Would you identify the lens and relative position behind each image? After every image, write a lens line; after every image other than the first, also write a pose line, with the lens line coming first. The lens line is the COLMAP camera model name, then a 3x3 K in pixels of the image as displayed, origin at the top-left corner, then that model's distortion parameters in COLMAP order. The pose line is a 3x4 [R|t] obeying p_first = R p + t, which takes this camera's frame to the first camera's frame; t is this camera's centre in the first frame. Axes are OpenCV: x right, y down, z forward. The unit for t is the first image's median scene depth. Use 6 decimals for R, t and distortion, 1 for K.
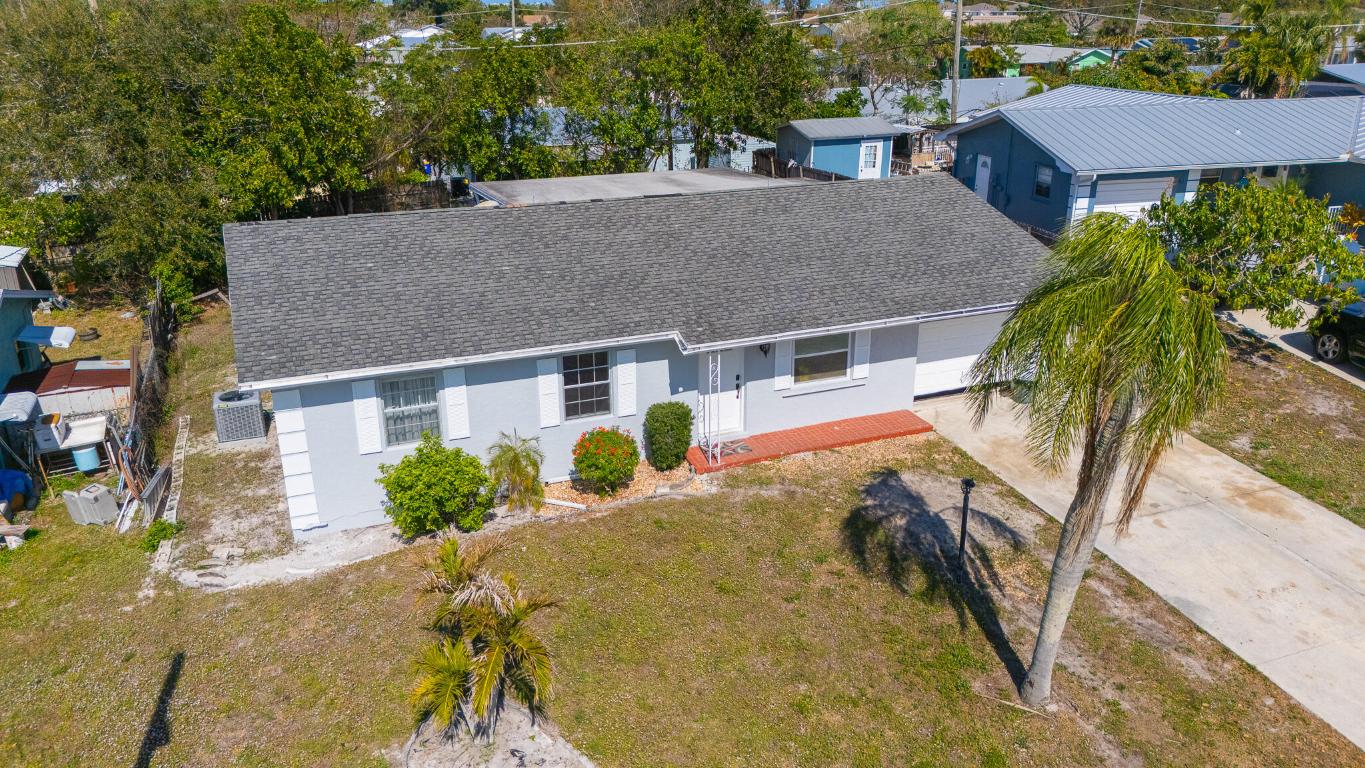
lens RADIAL K [[1009.2, 0, 682.5], [0, 1009.2, 384.0], [0, 0, 1]] dist [0.077519, -0.067356]
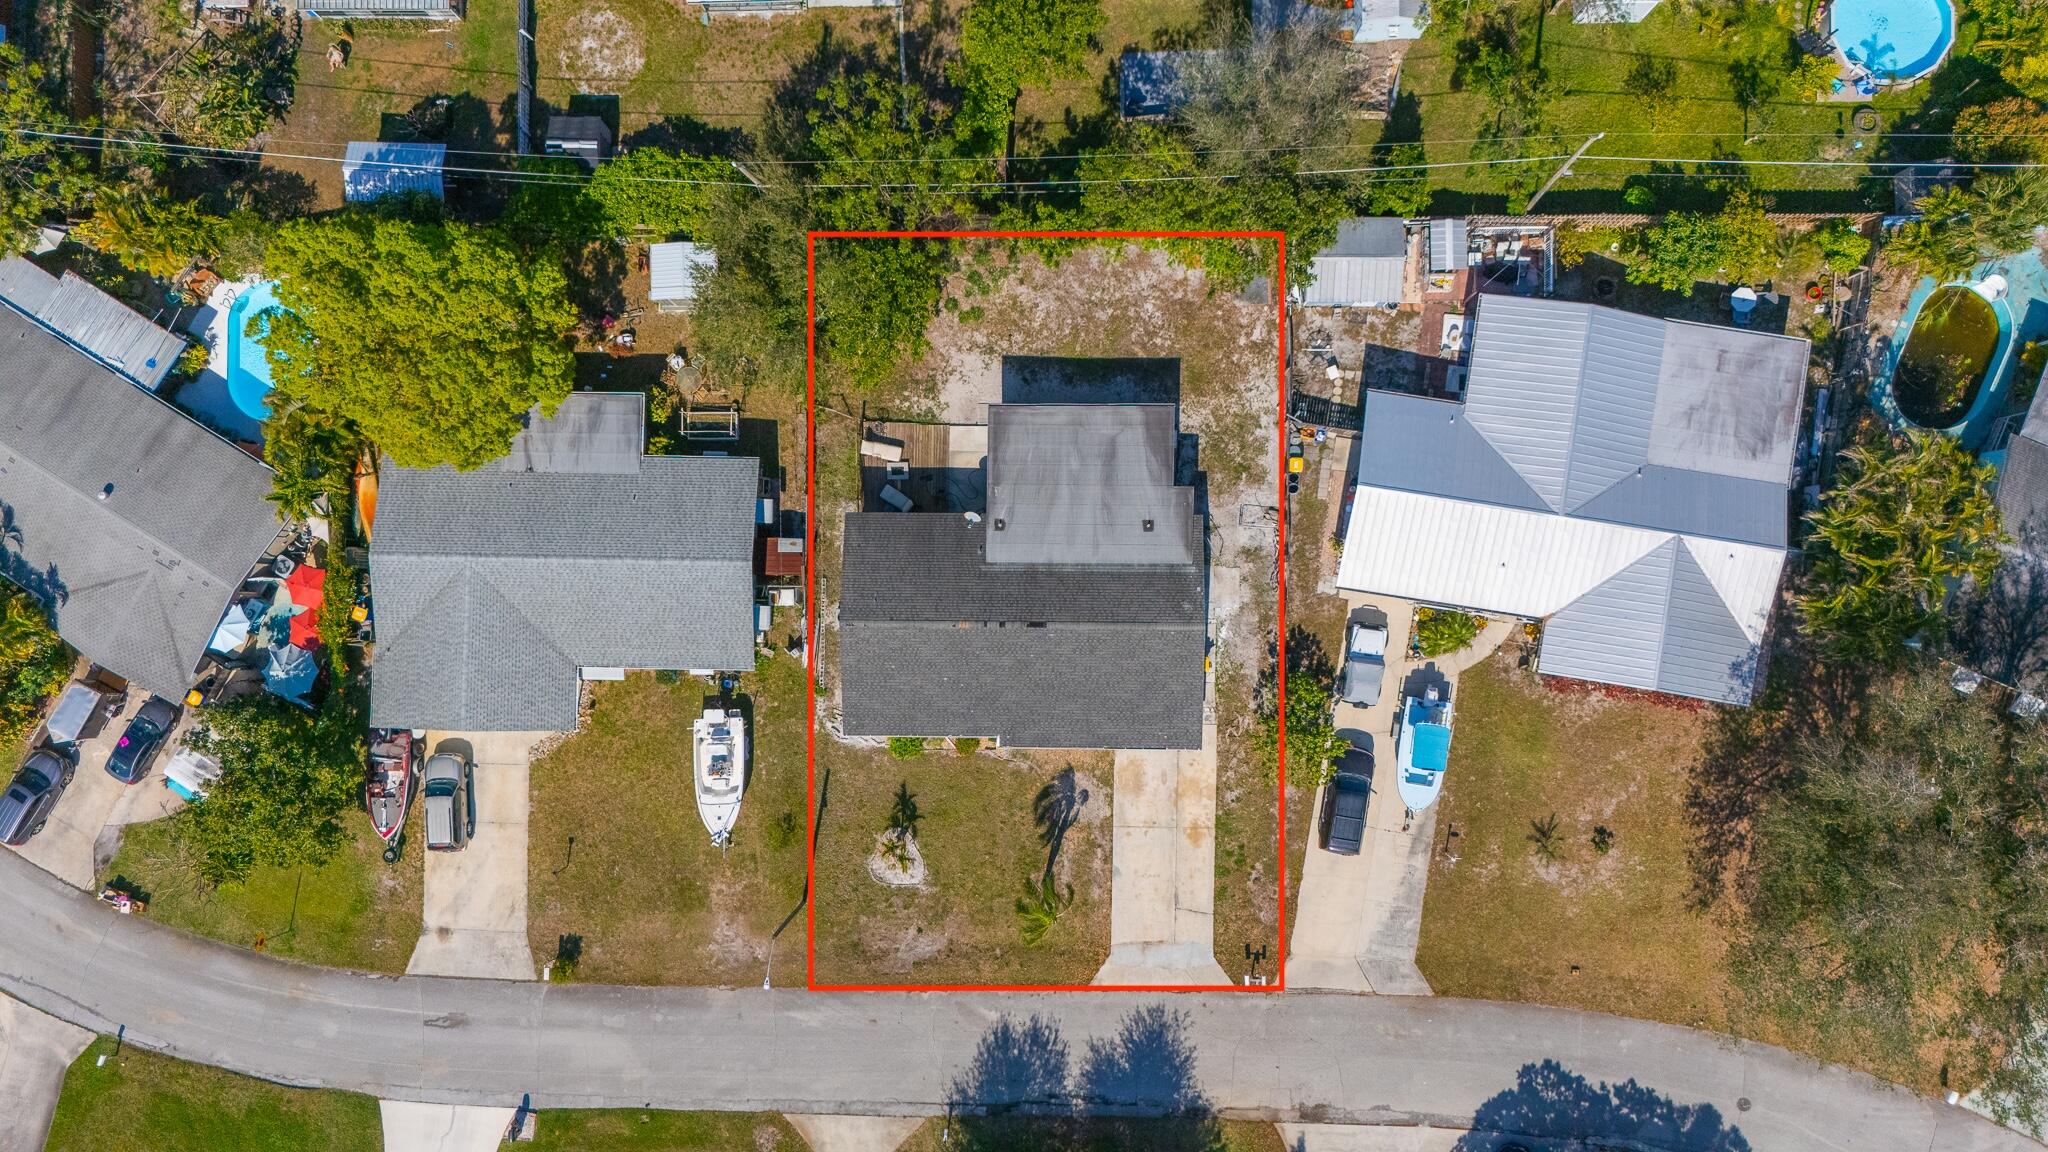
lens RADIAL K [[1510.4, 0, 1020.4], [0, 1510.4, 590.2], [0, 0, 1]] dist [0.126991, -0.162711]
pose [[0.920785, 0.388786, -0.031614, 0.022629], [-0.111904, 0.340930, 0.933405, -3.776051], [0.373673, -0.855928, 0.357430, -0.038807]]
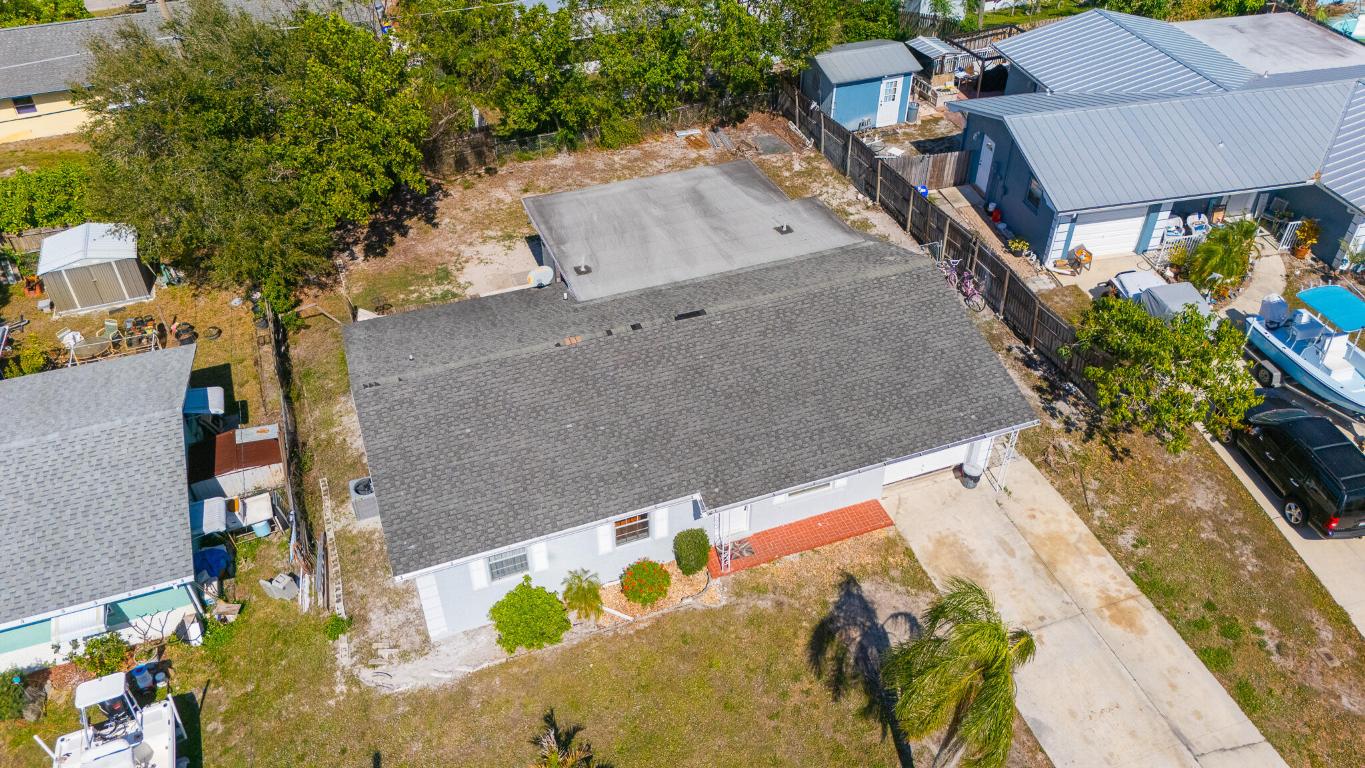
lens RADIAL K [[1009.2, 0, 682.5], [0, 1009.2, 384.0], [0, 0, 1]] dist [0.077519, -0.067356]
pose [[0.999565, 0.017468, -0.023766, 0.001647], [-0.009205, 0.950271, 0.311287, -0.607265], [0.028022, -0.310933, 0.950019, -0.229323]]
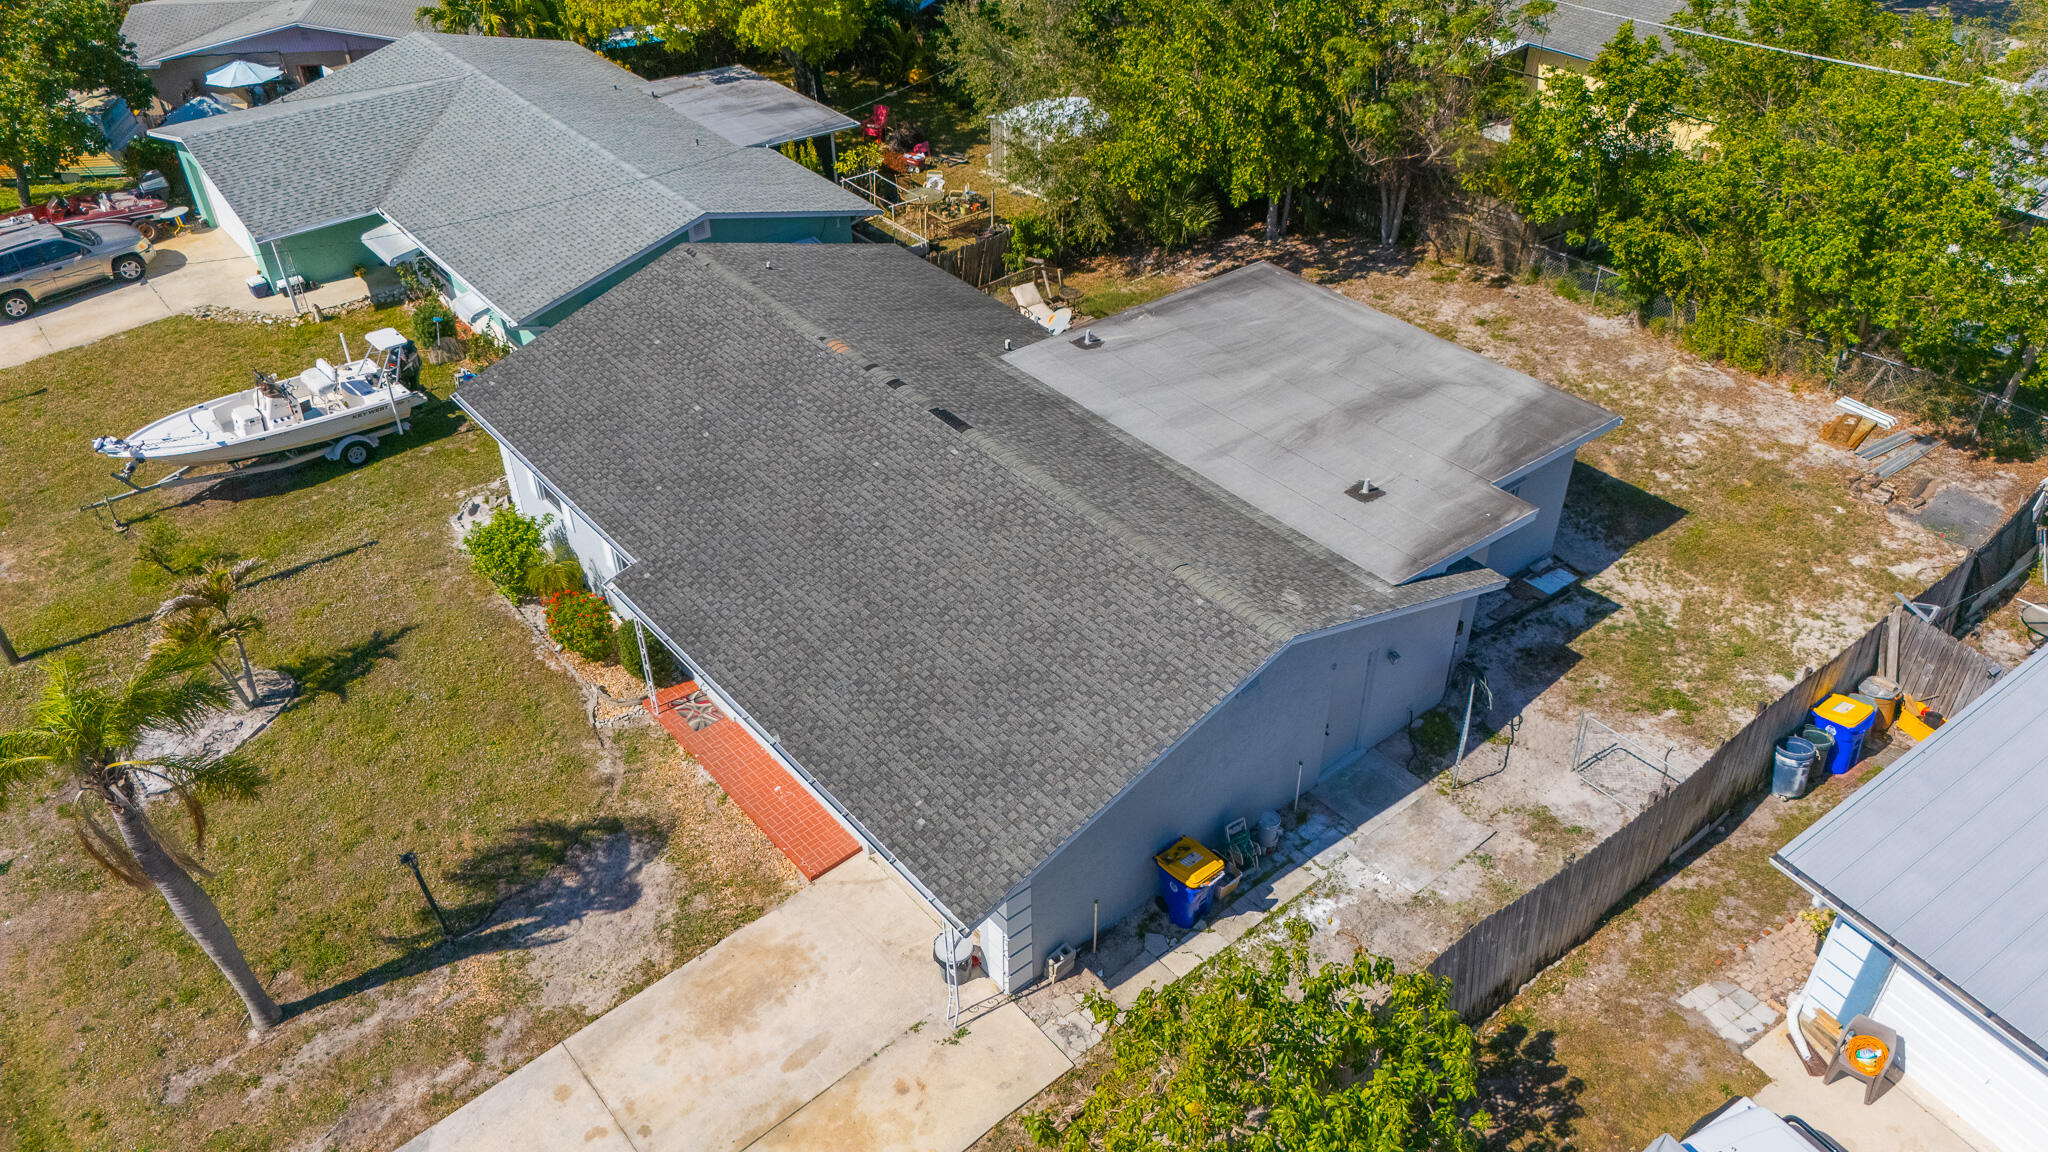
lens RADIAL K [[1514.9, 0, 1019.8], [0, 1514.9, 571.0], [0, 0, 1]] dist [0.073244, -0.084142]
pose [[0.290782, 0.568627, -0.769486, 1.140212], [-0.324104, 0.815230, 0.479955, -0.805498], [0.900224, 0.109831, 0.421348, 0.735988]]
